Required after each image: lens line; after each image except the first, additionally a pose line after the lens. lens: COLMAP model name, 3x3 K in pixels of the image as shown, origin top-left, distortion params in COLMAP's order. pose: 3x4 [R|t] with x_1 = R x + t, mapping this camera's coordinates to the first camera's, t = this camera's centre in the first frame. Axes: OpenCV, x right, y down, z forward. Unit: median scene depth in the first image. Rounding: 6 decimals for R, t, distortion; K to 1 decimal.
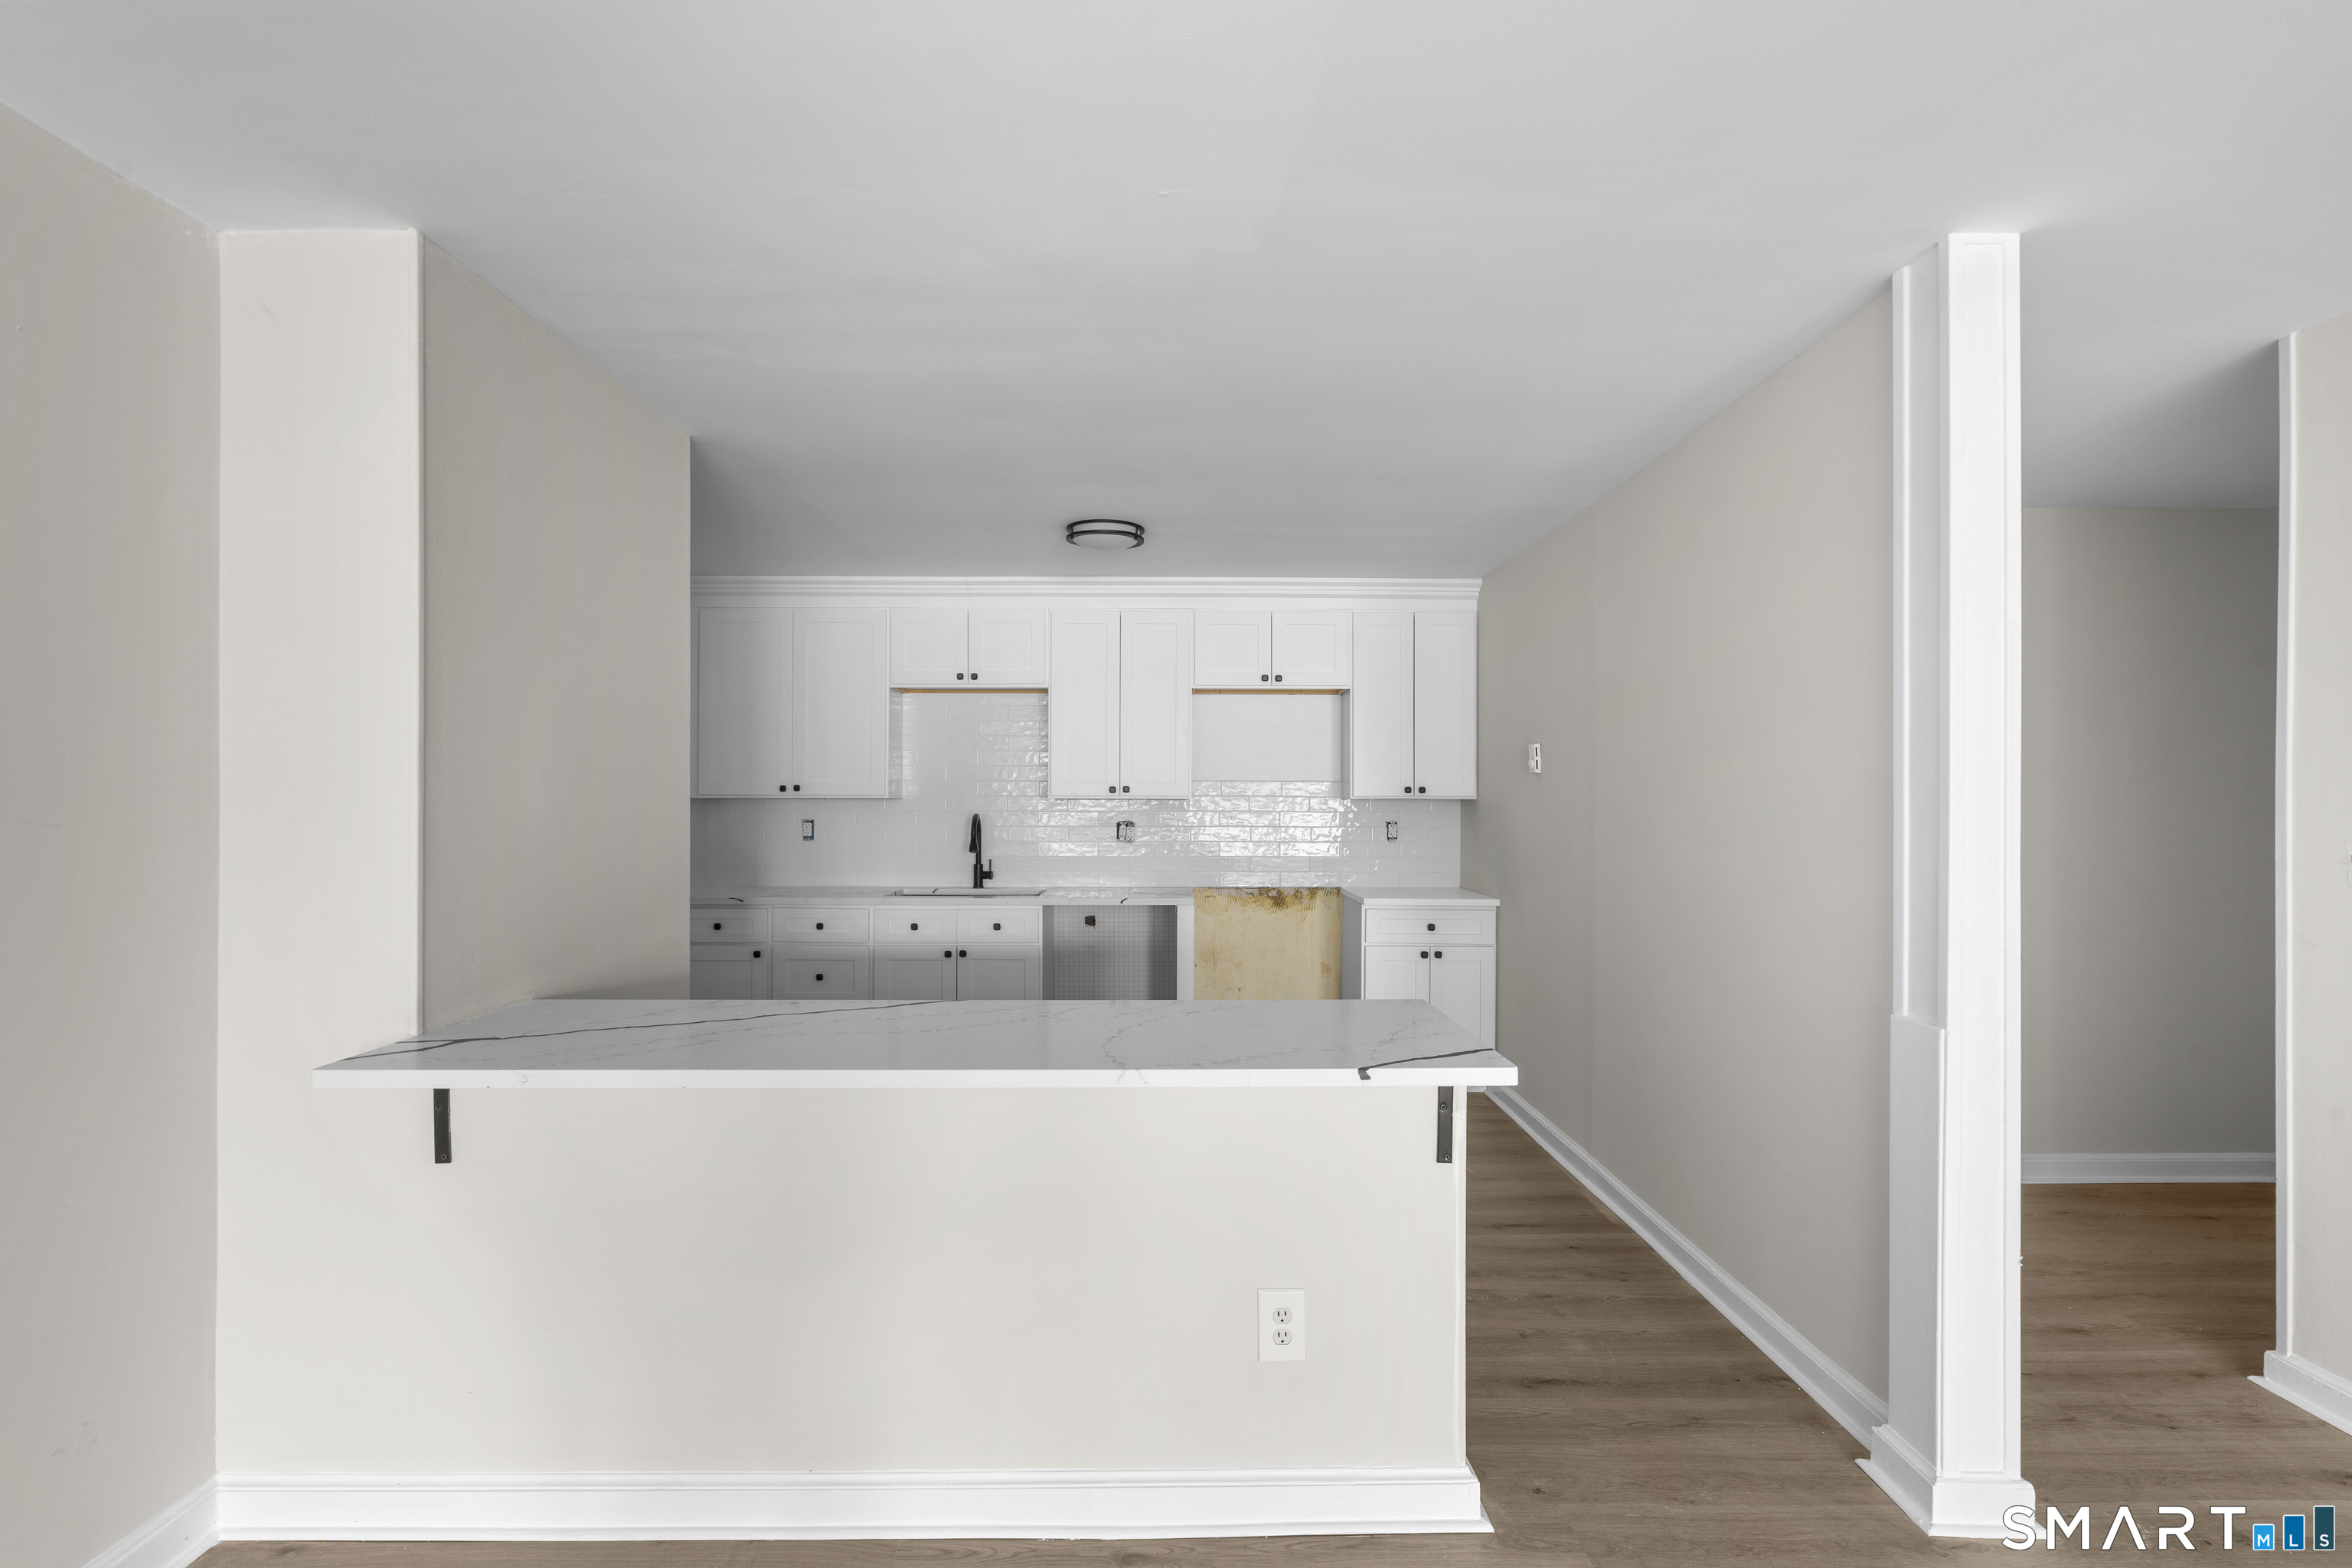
lens RADIAL K [[1068.1, 0, 1173.5], [0, 1068.1, 789.2], [0, 0, 1]] dist [0.003505, 0.000483]
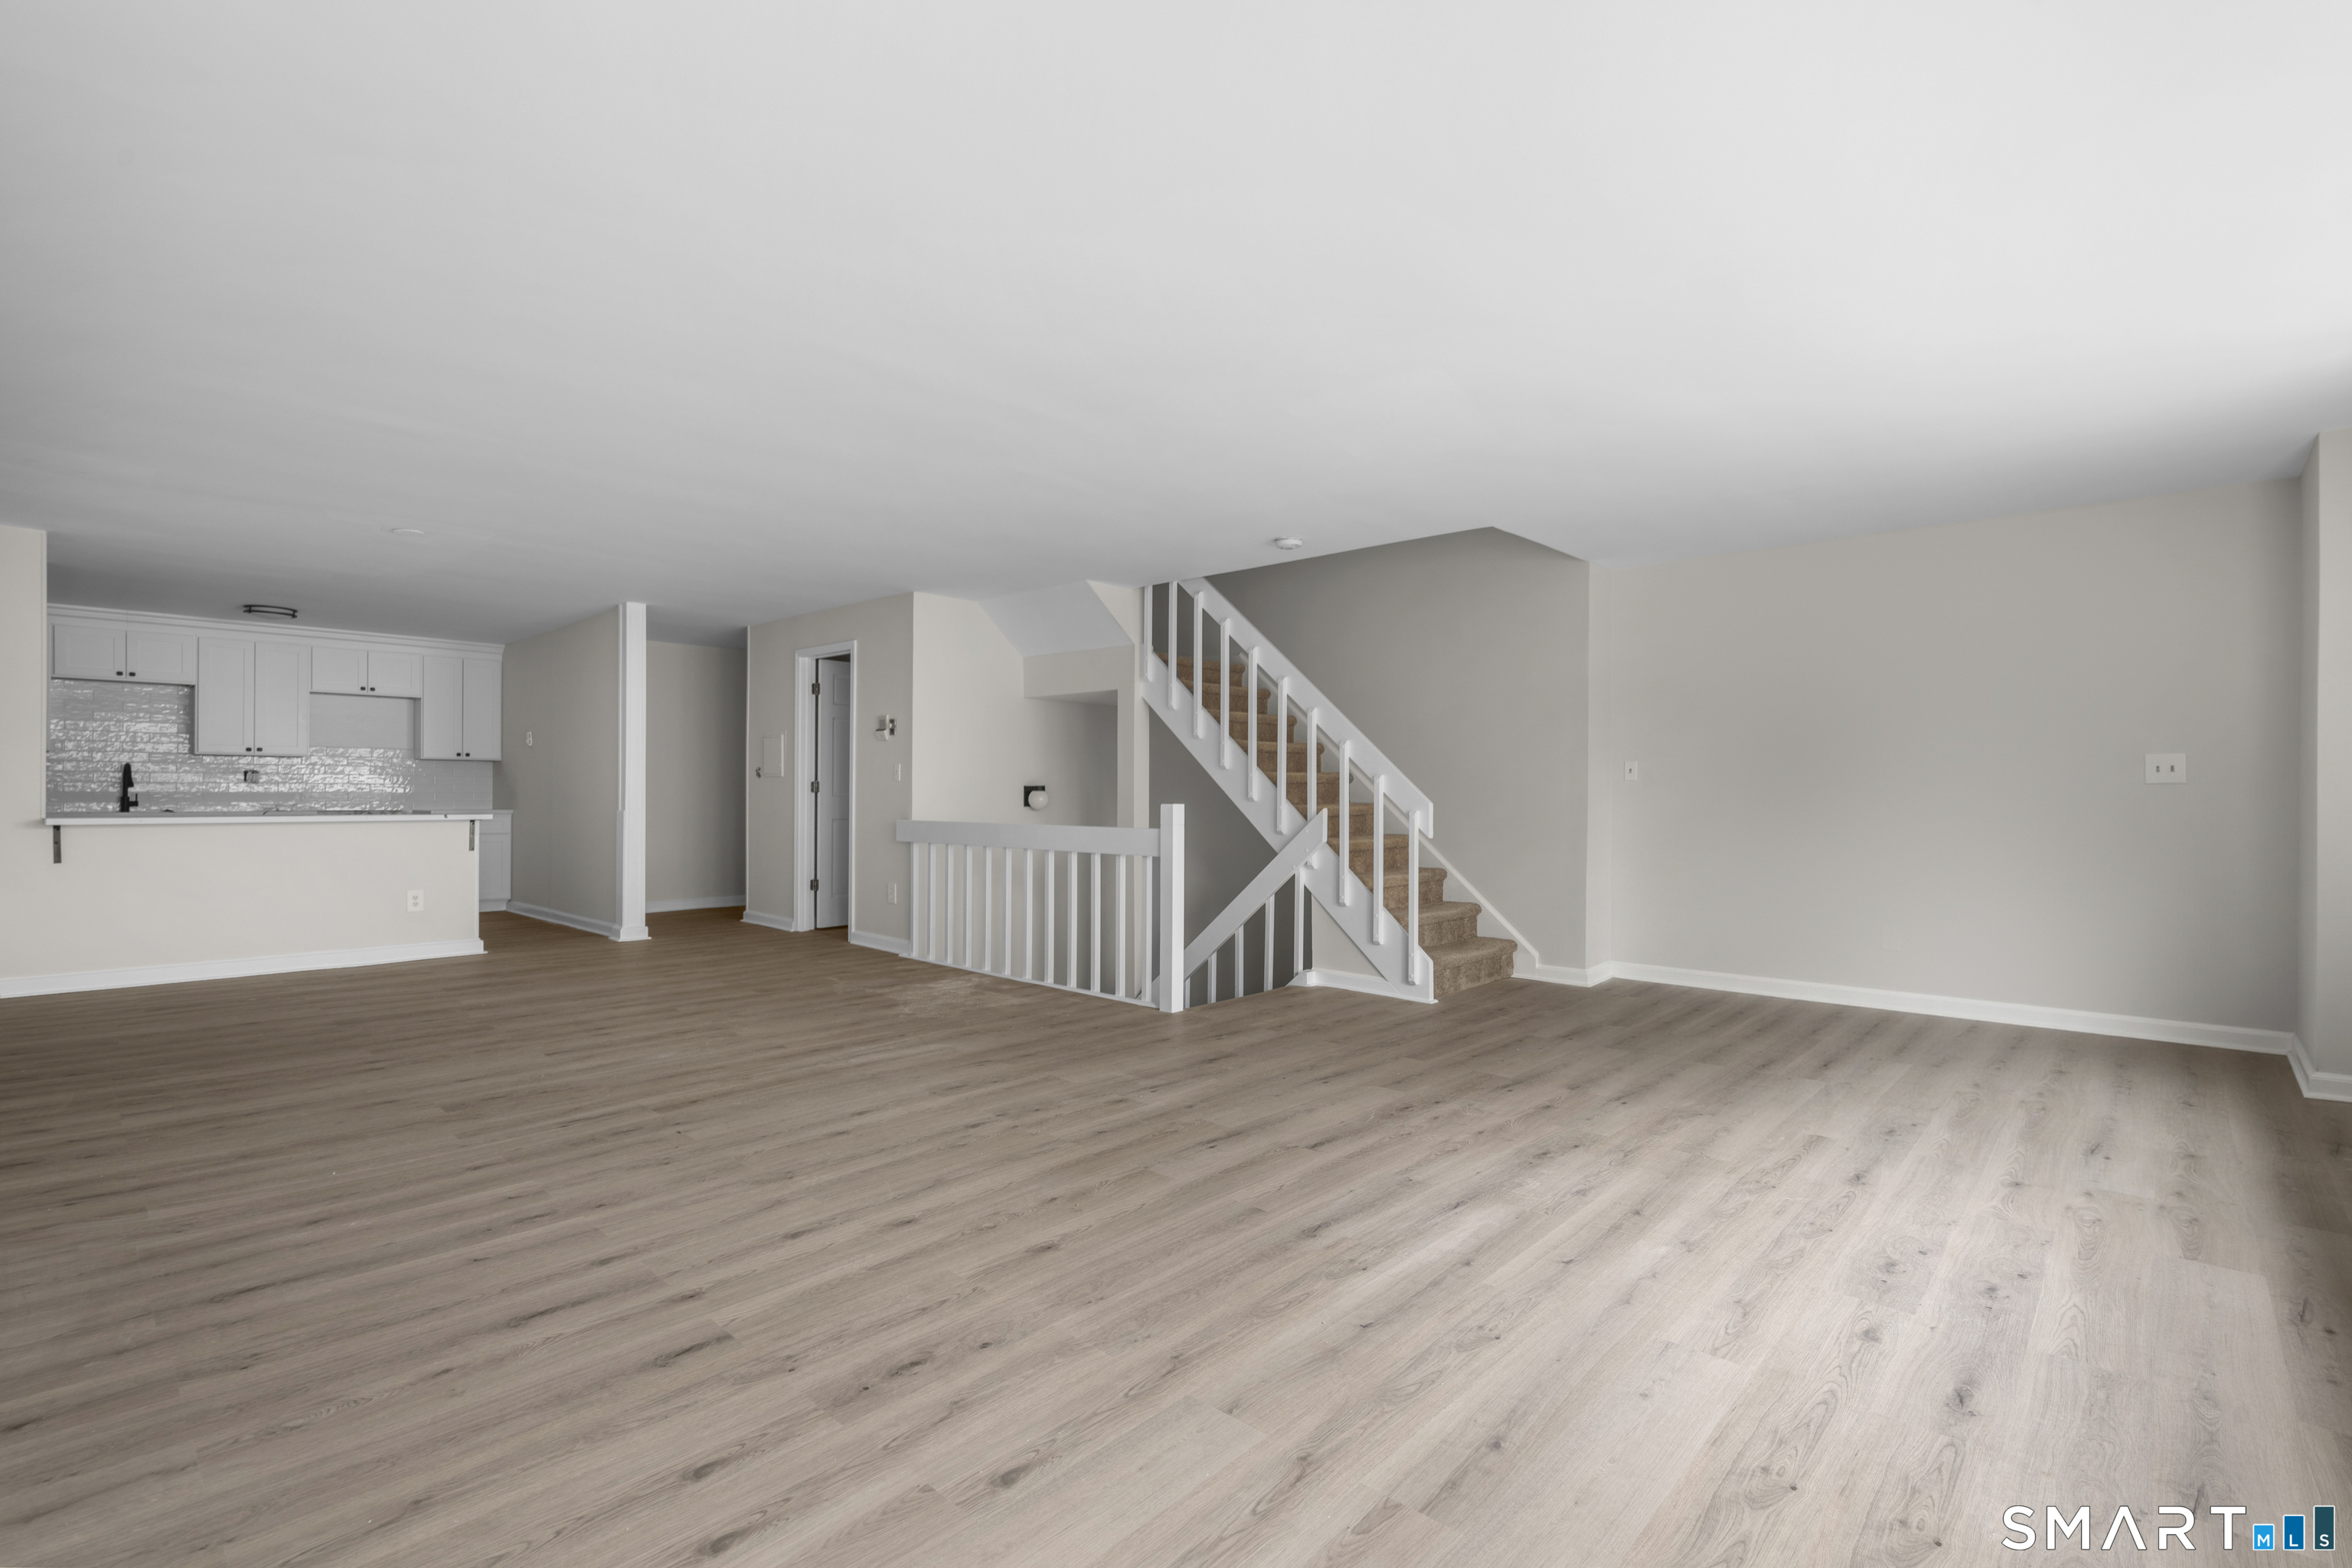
lens RADIAL K [[1068.1, 0, 1170.0], [0, 1068.1, 784.9], [0, 0, 1]] dist [0.003505, 0.000483]
pose [[0.692542, 0.006823, 0.721345, -0.264856], [-0.005970, 0.999975, -0.003727, 0.052932], [-0.721353, -0.001725, 0.692566, -1.177306]]
